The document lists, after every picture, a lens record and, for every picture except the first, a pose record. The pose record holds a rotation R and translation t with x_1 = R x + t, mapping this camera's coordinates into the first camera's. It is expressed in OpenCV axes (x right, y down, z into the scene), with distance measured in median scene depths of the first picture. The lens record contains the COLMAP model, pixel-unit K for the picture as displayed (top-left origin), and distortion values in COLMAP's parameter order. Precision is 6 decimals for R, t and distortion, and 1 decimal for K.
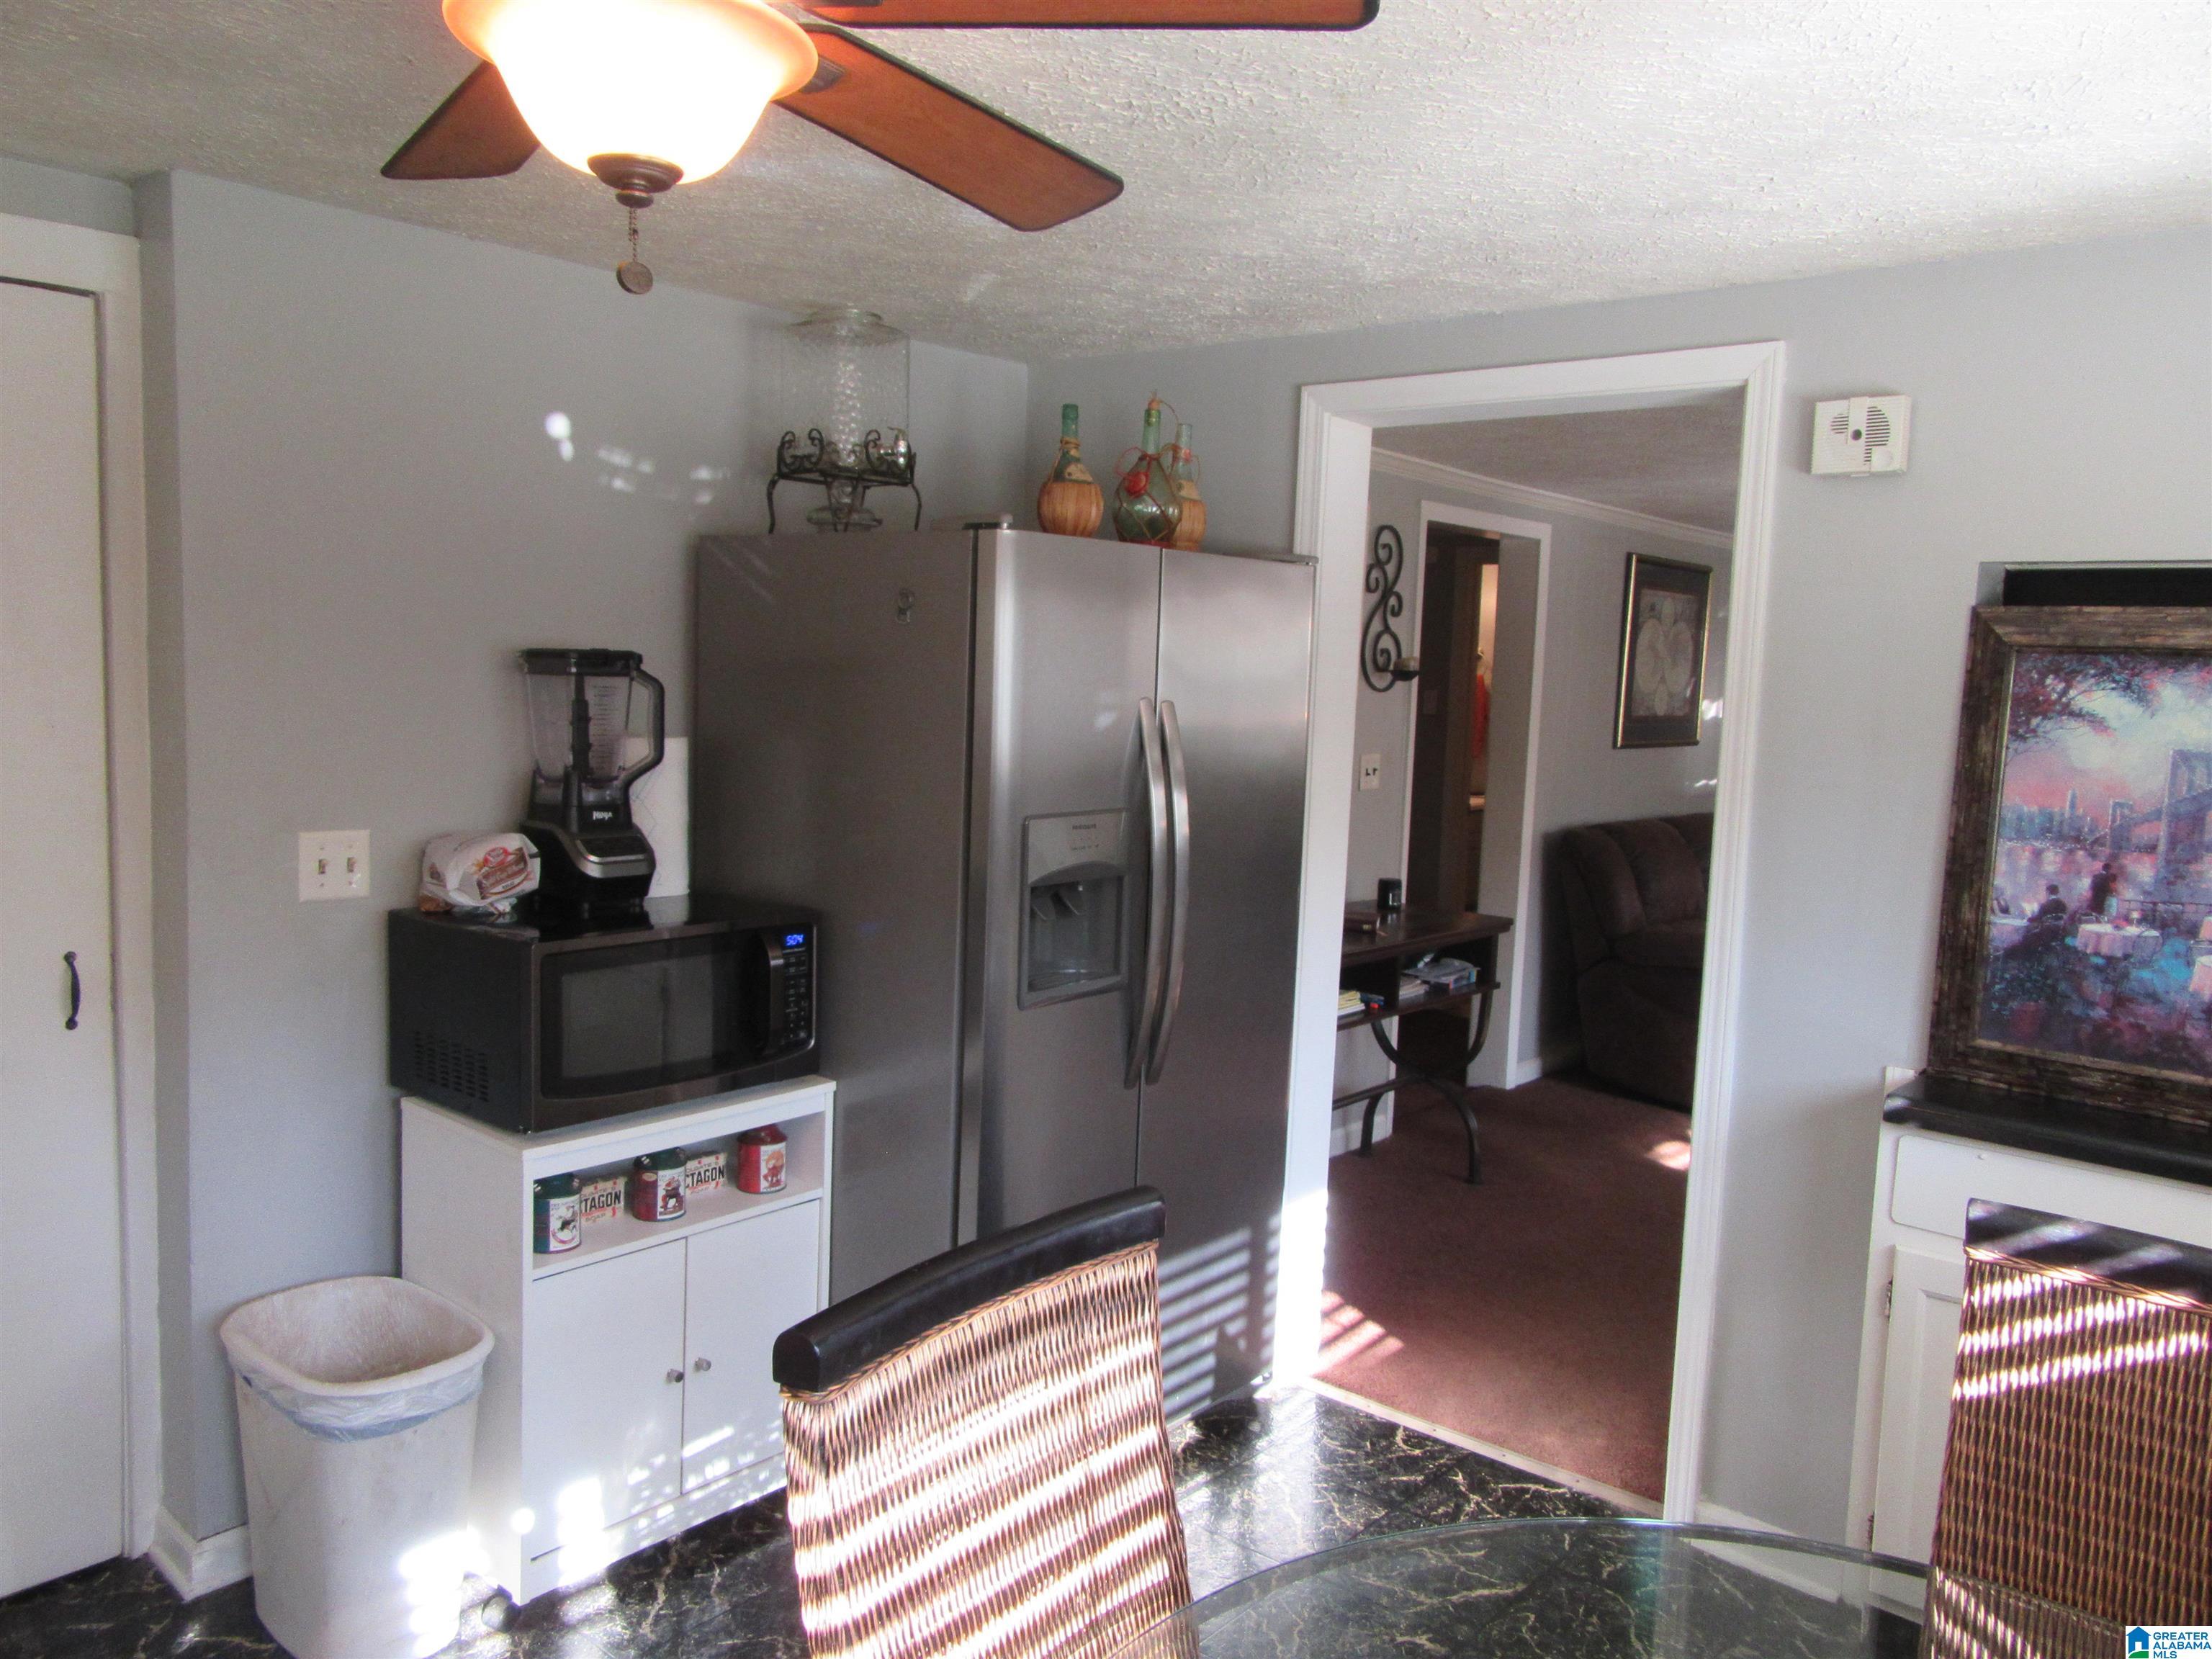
lens RADIAL K [[1657.7, 0, 1108.1], [0, 1657.7, 824.4], [0, 0, 1]] dist [0.002309, 0.003489]
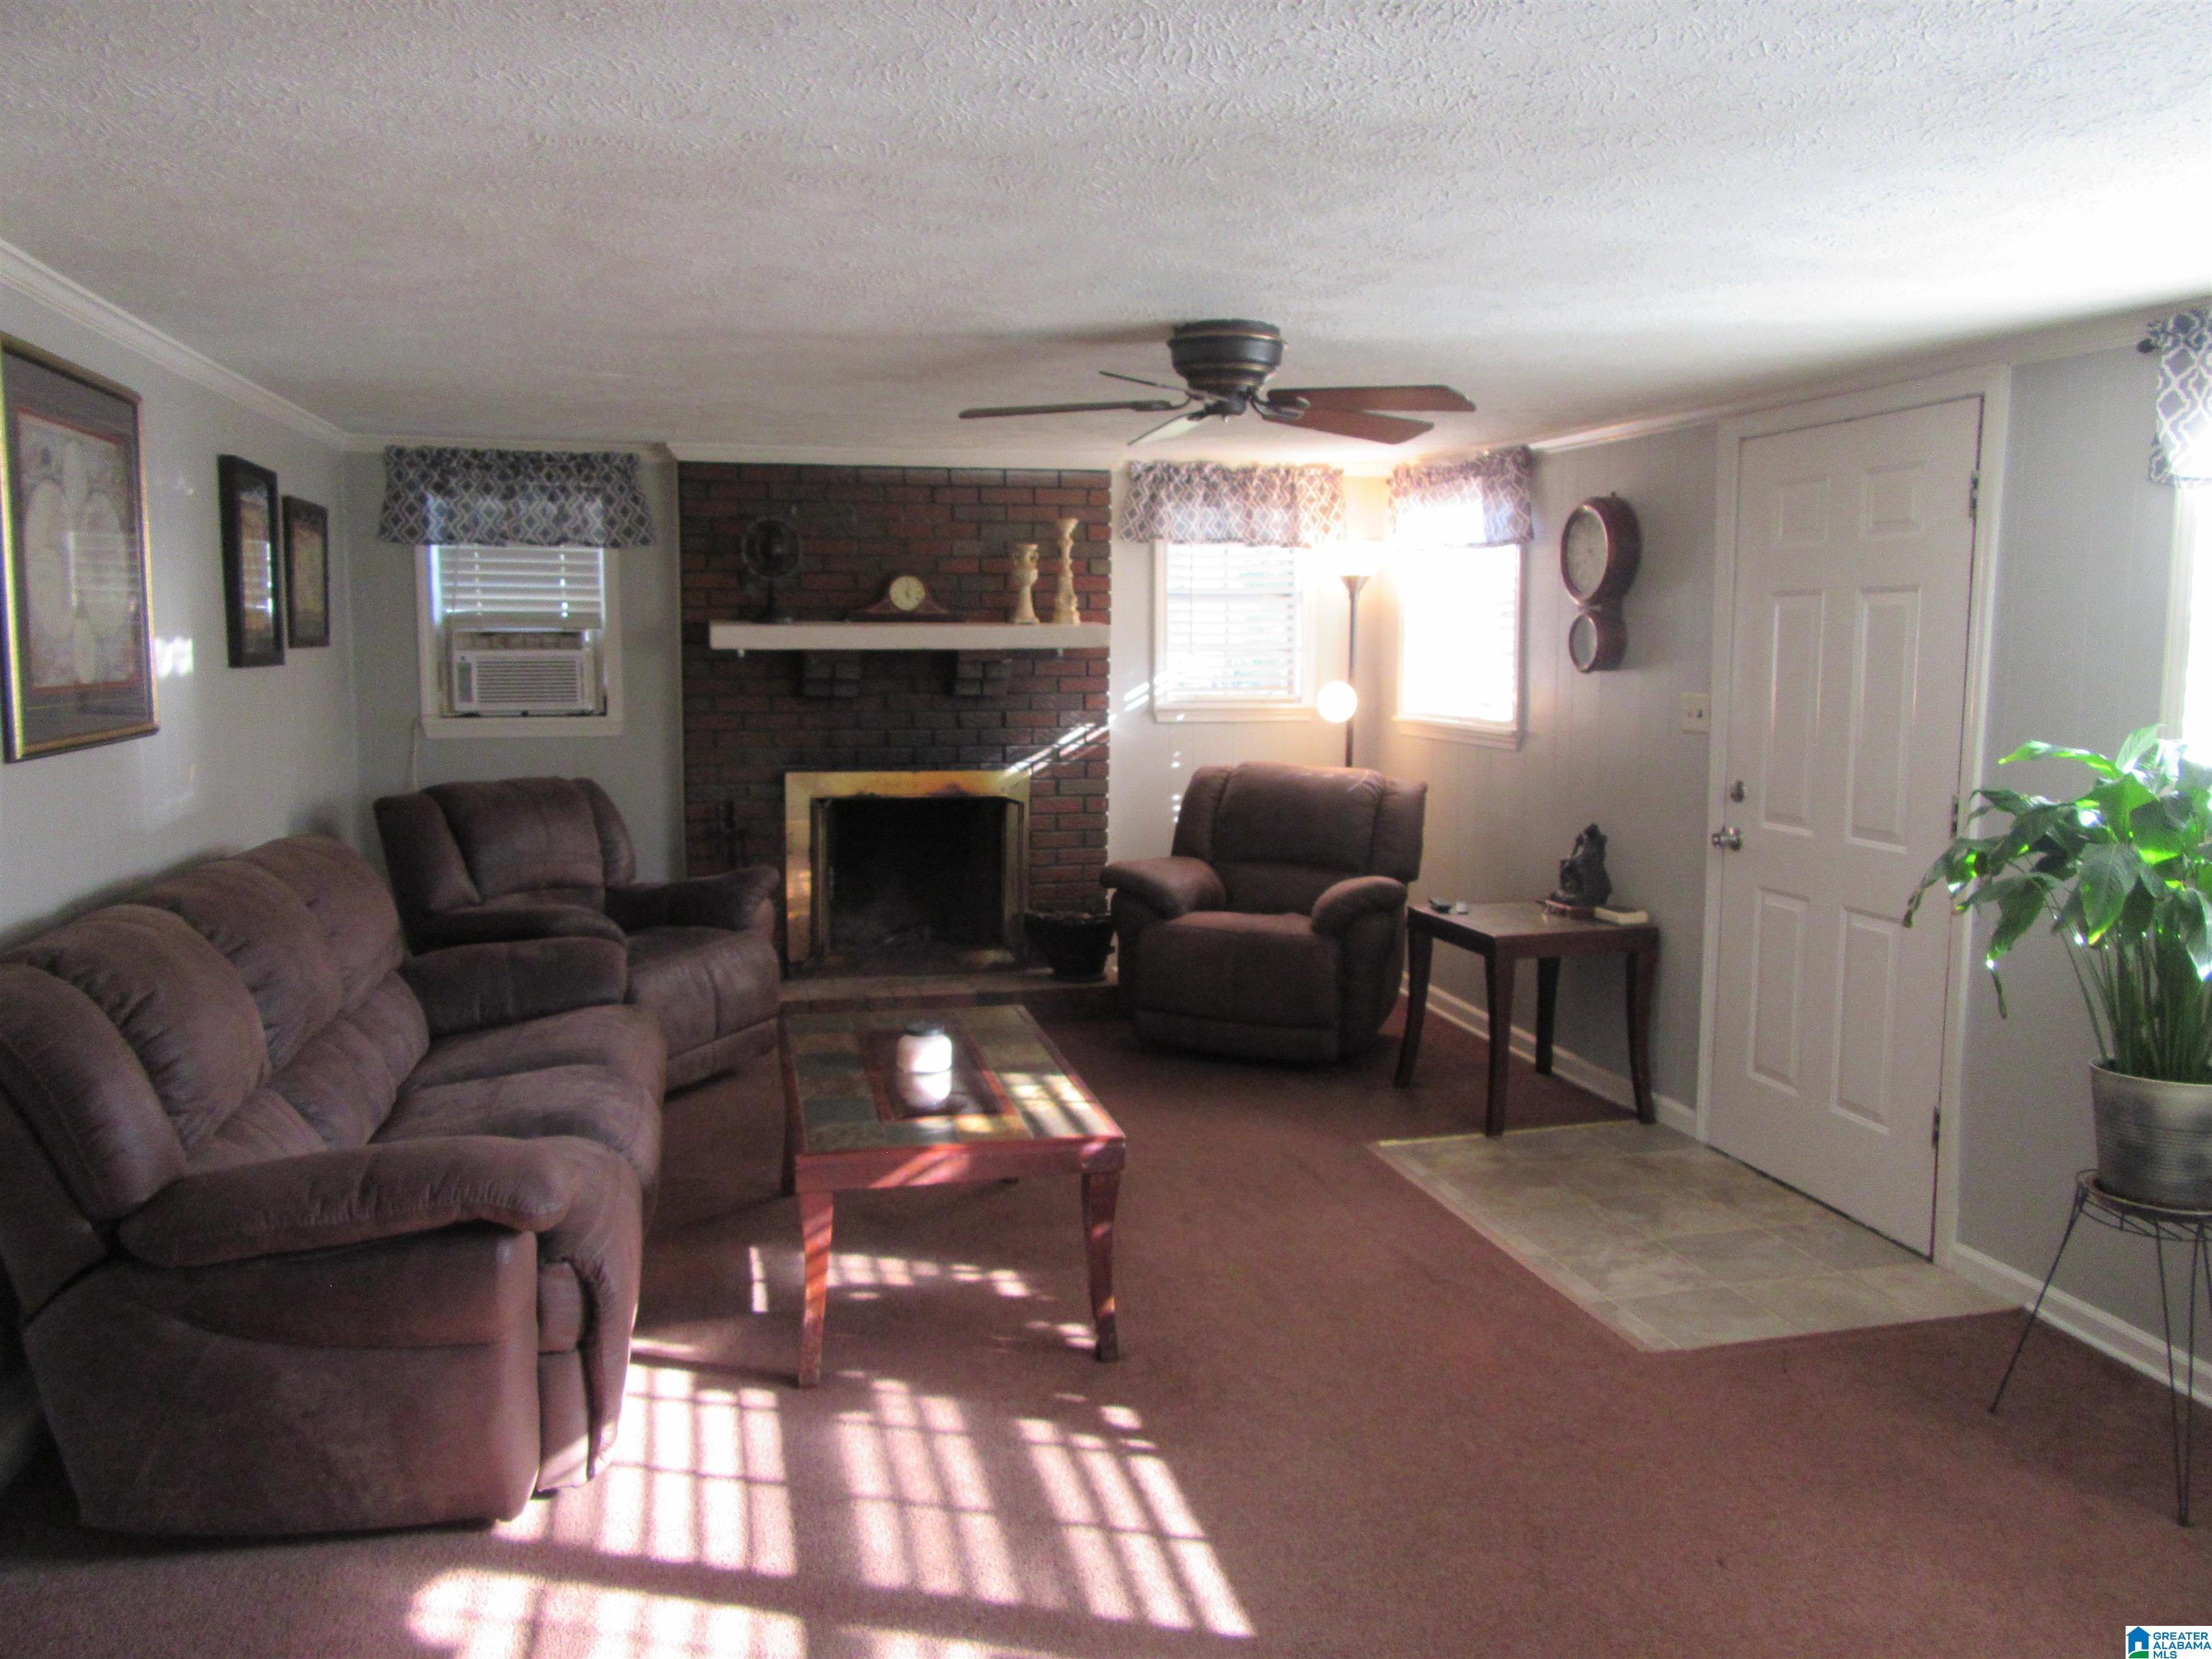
lens RADIAL K [[1657.7, 0, 1087.8], [0, 1657.7, 818.1], [0, 0, 1]] dist [0.002309, 0.003489]
pose [[0.579487, -0.125594, 0.805246, 0.102650], [0.101189, 0.991497, 0.081823, -0.035801], [-0.808675, 0.034067, 0.587268, 0.468626]]
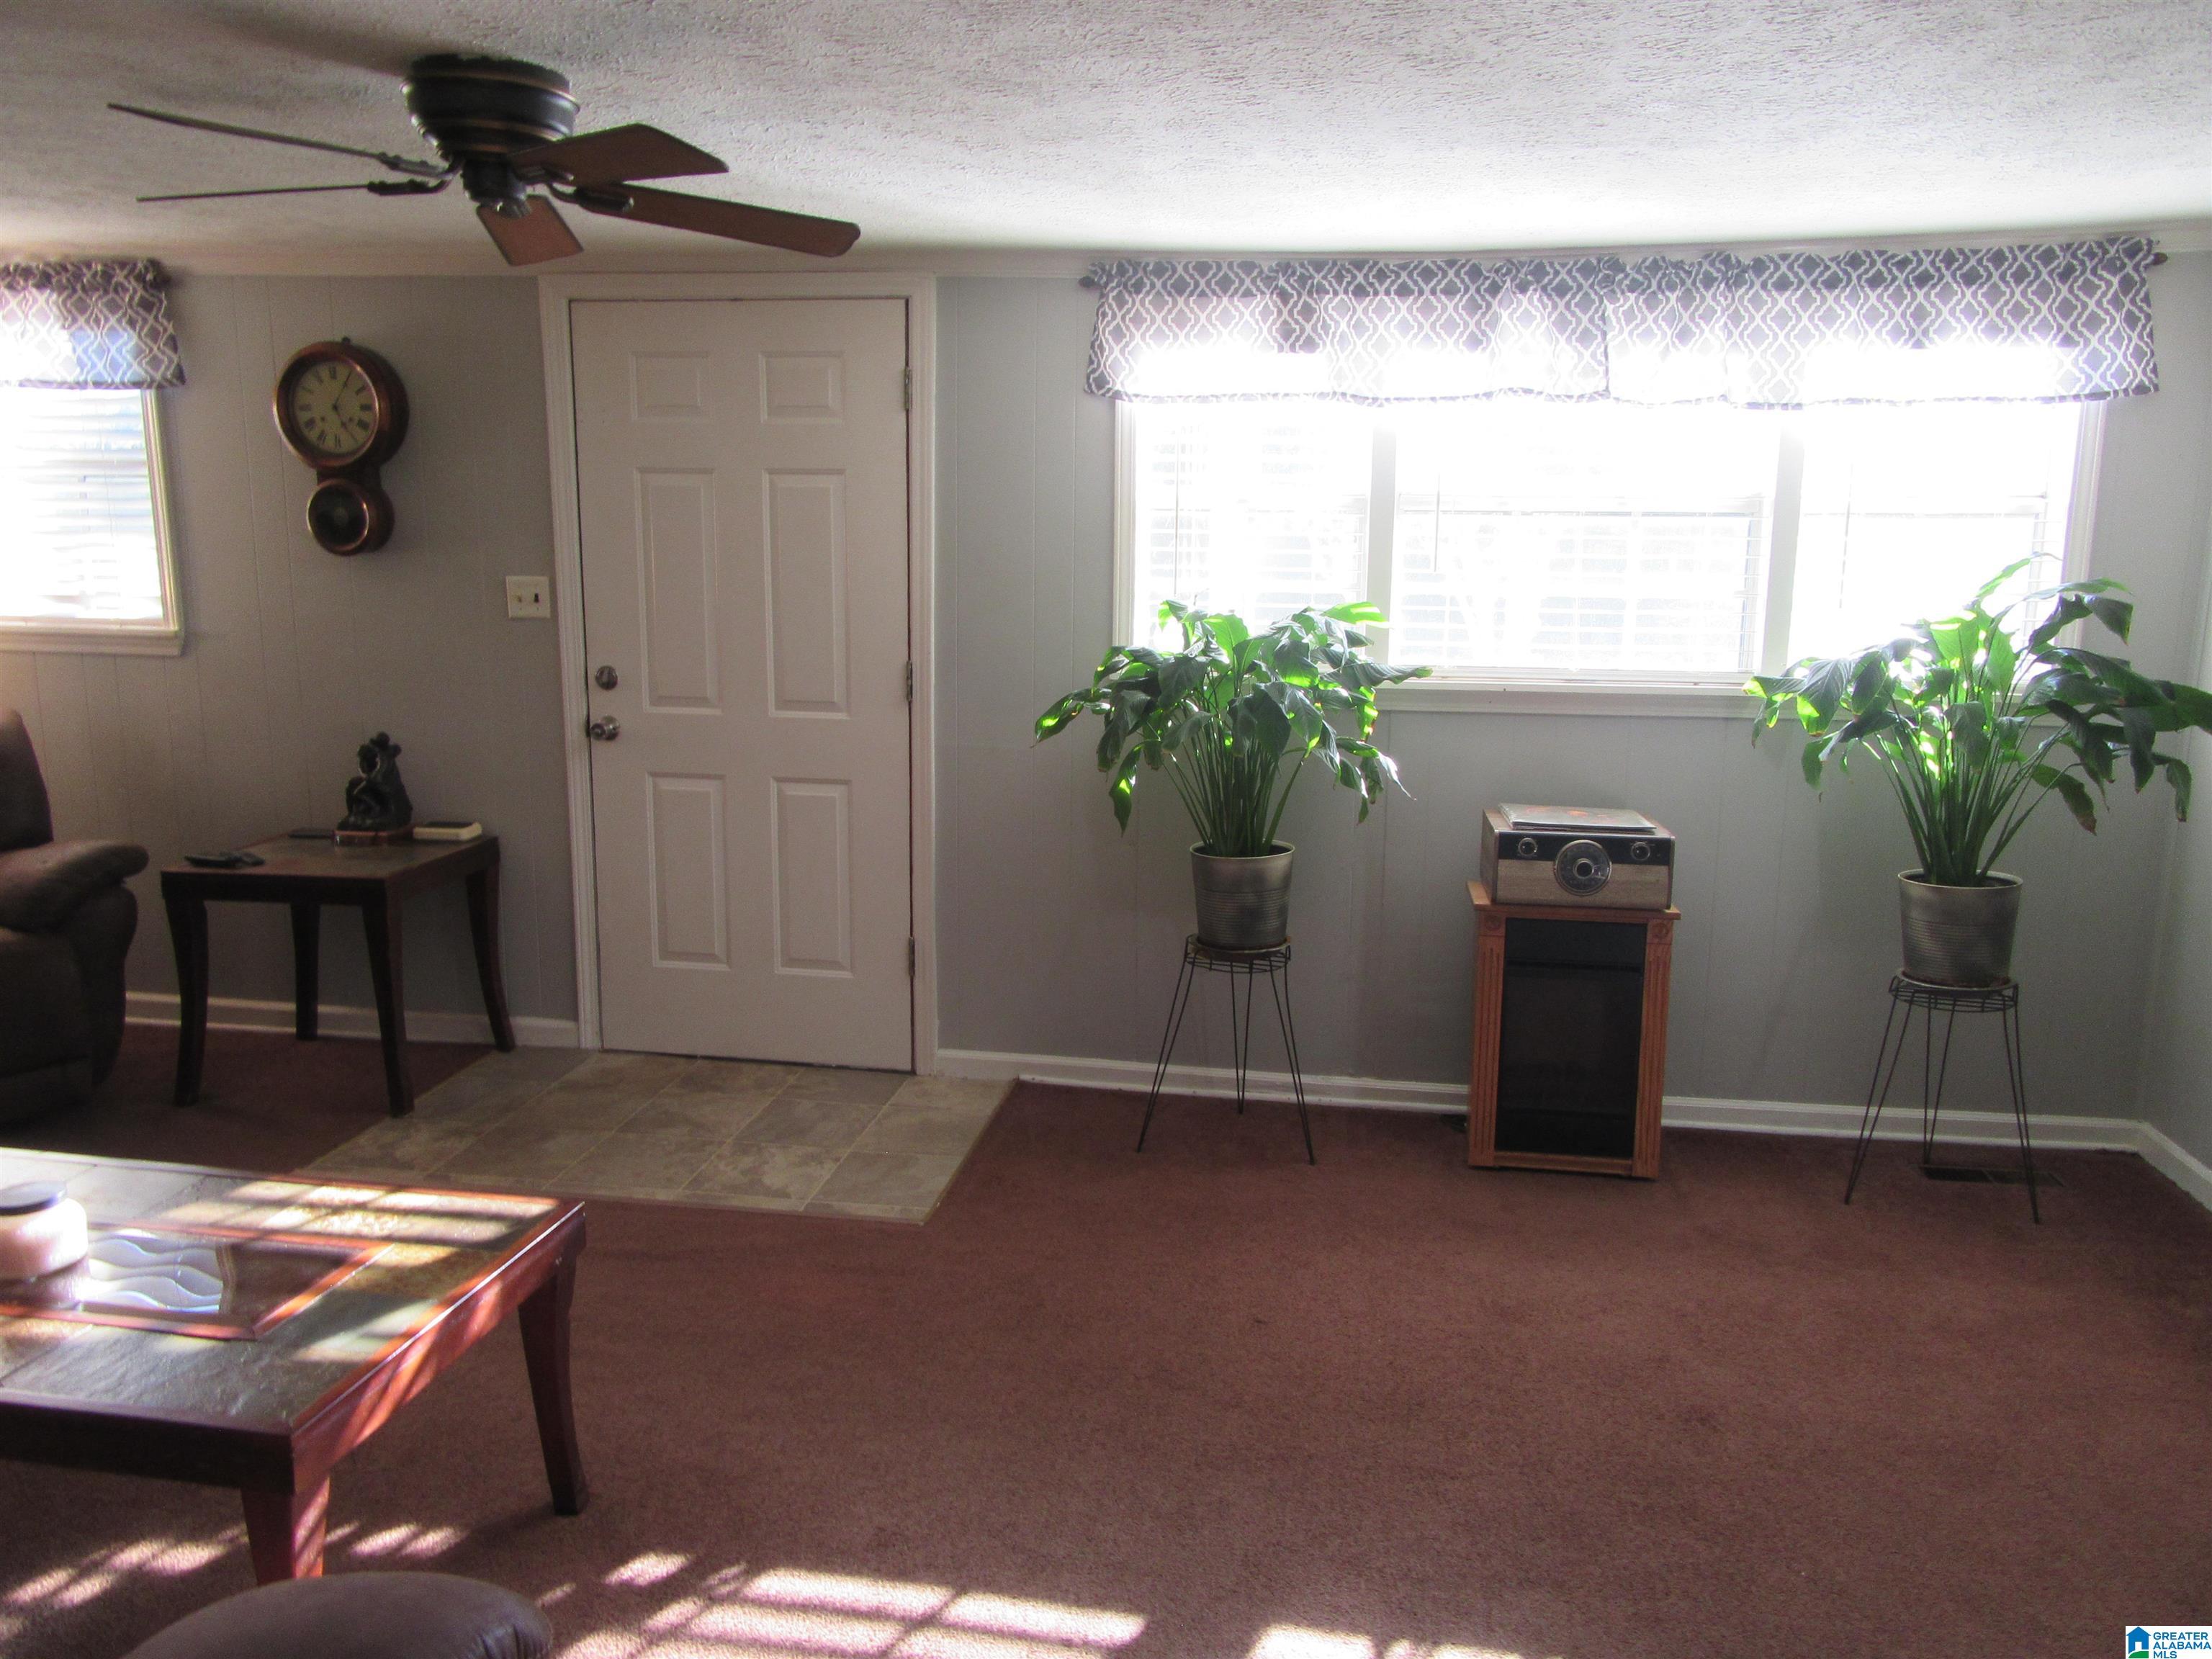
lens RADIAL K [[1657.7, 0, 1106.7], [0, 1657.7, 811.5], [0, 0, 1]] dist [0.002309, 0.003489]
pose [[-0.531505, -0.188200, 0.825883, 0.216841], [0.052435, 0.965825, 0.253835, -0.105259], [-0.845431, 0.178220, -0.503472, 1.227747]]
